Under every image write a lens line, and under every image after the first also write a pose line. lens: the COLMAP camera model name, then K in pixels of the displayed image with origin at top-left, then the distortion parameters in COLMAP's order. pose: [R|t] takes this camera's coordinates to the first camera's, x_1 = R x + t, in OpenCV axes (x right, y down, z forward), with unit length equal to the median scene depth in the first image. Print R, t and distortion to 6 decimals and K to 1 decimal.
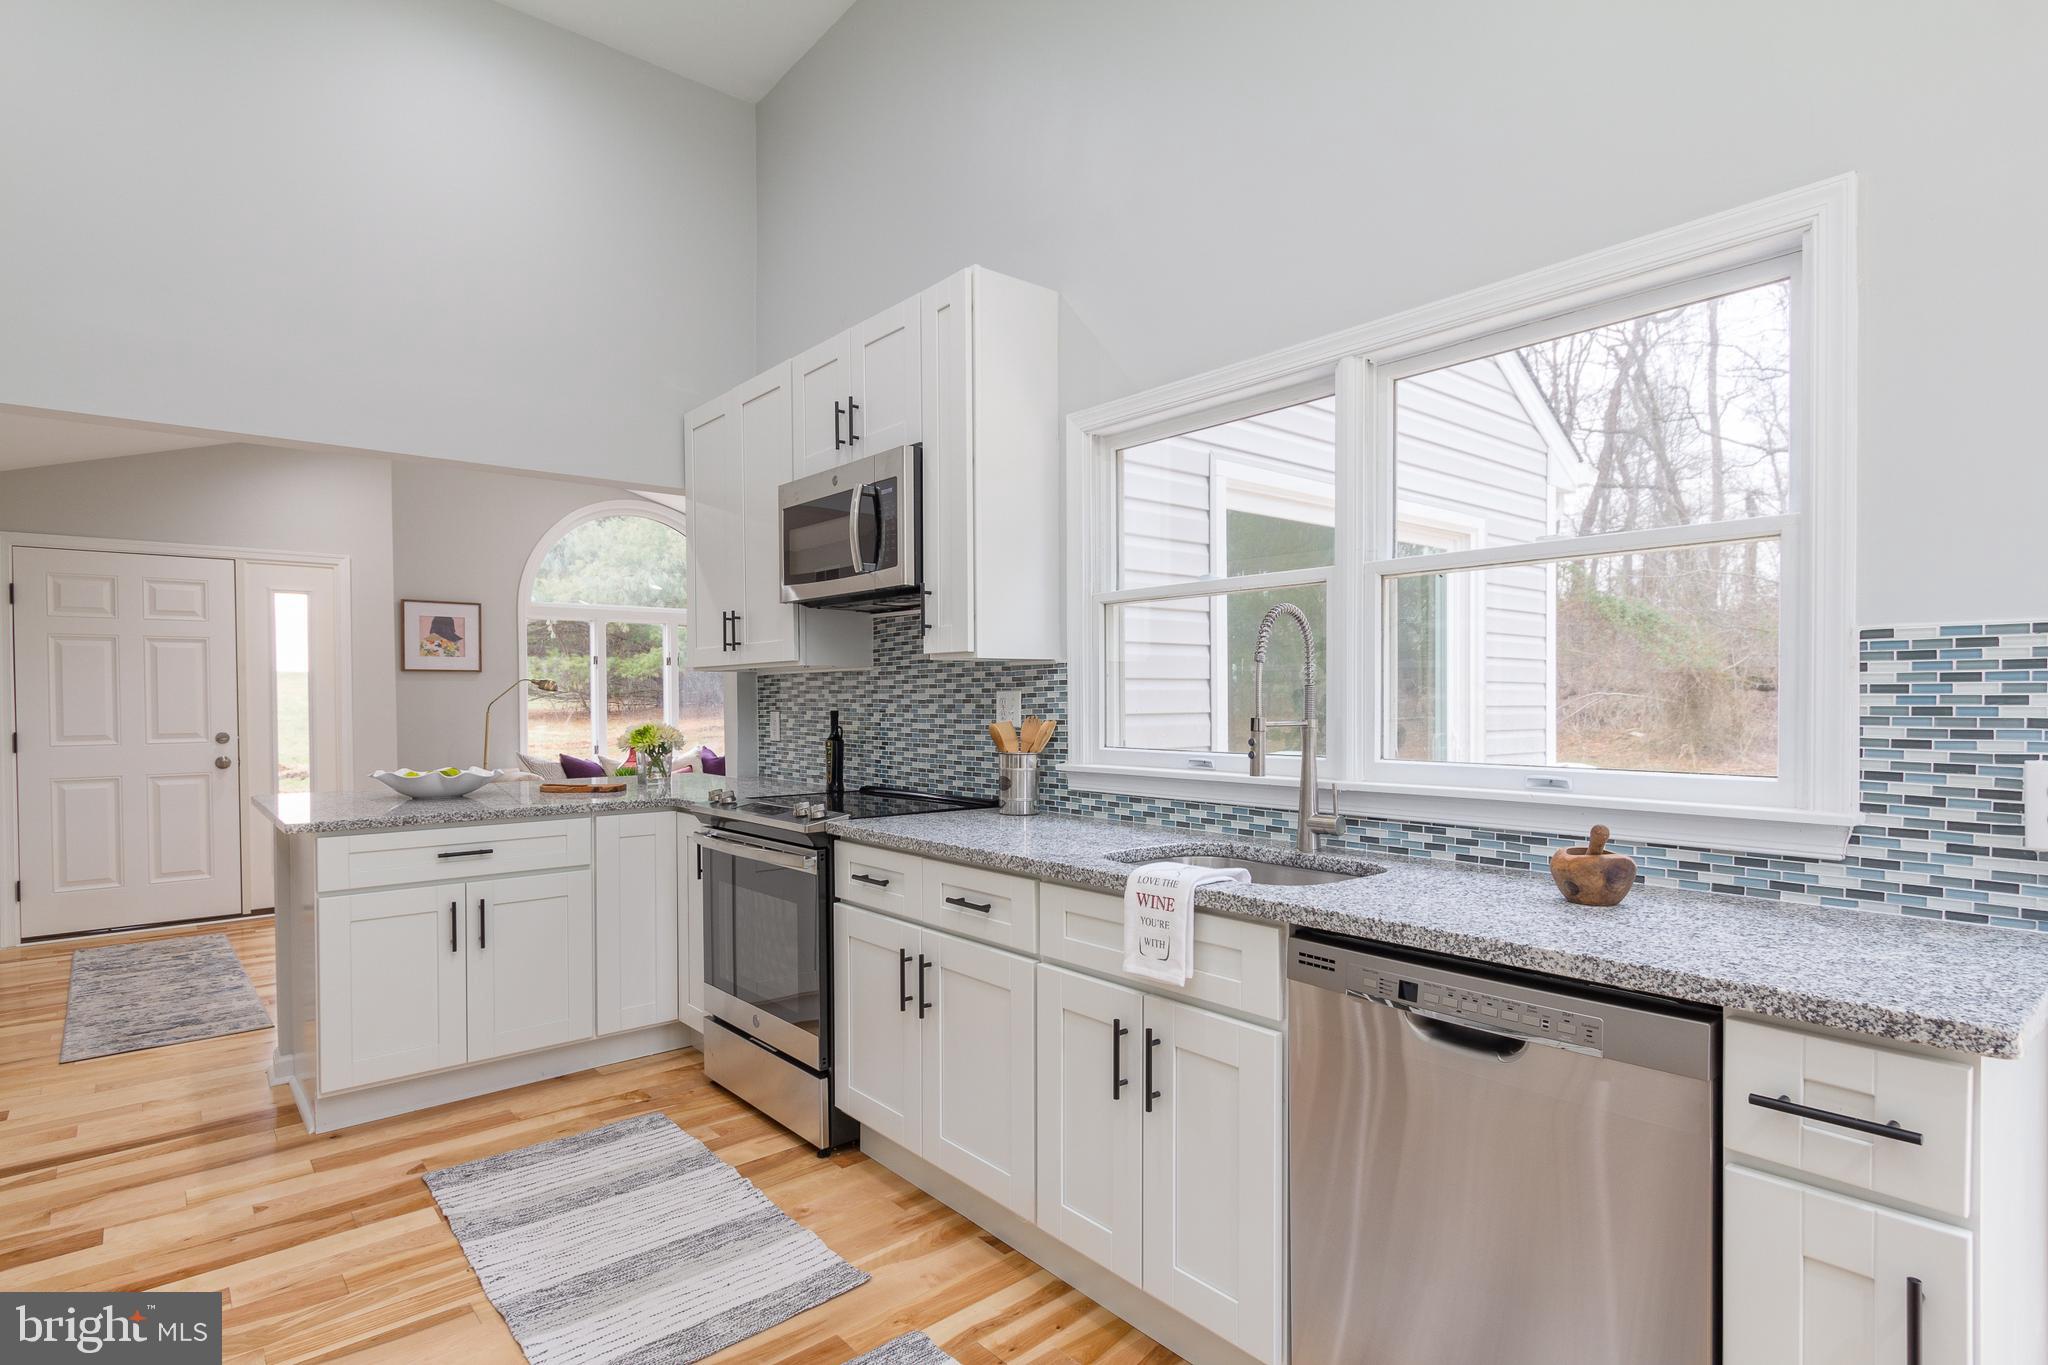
lens RADIAL K [[1037.0, 0, 1018.1], [0, 1037.0, 708.4], [0, 0, 1]] dist [0.002112, -0.000377]
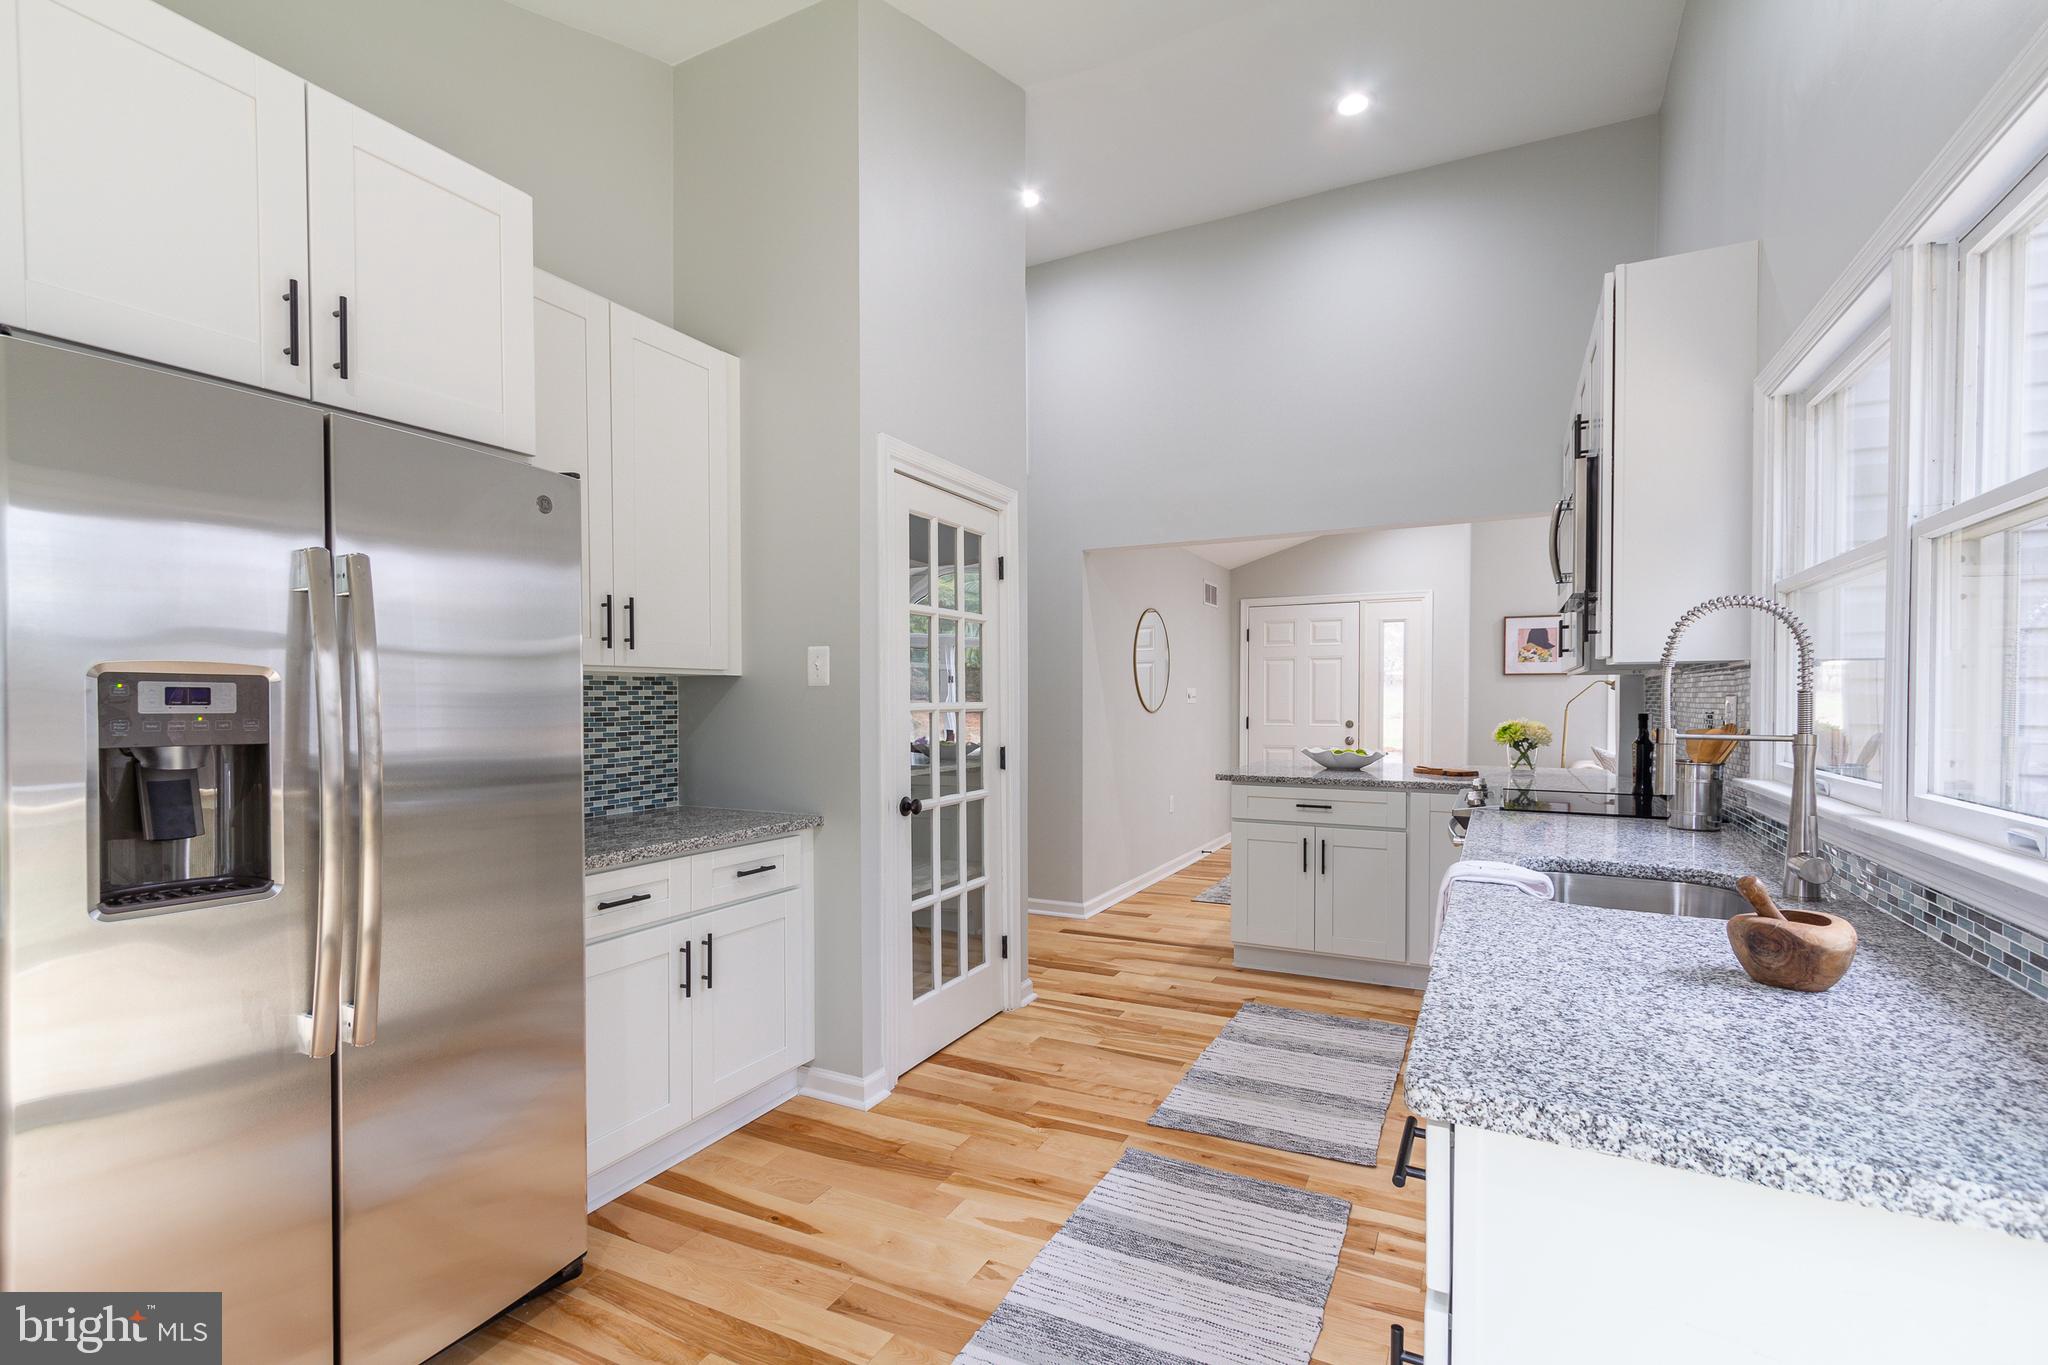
lens RADIAL K [[933.5, 0, 1017.4], [0, 933.5, 710.9], [0, 0, 1]] dist [0.005726, -0.000241]
pose [[0.379983, 0.019082, -0.924797, 0.527734], [-0.012696, 0.999801, 0.015413, -0.008715], [0.924906, 0.005885, 0.380149, 0.122519]]
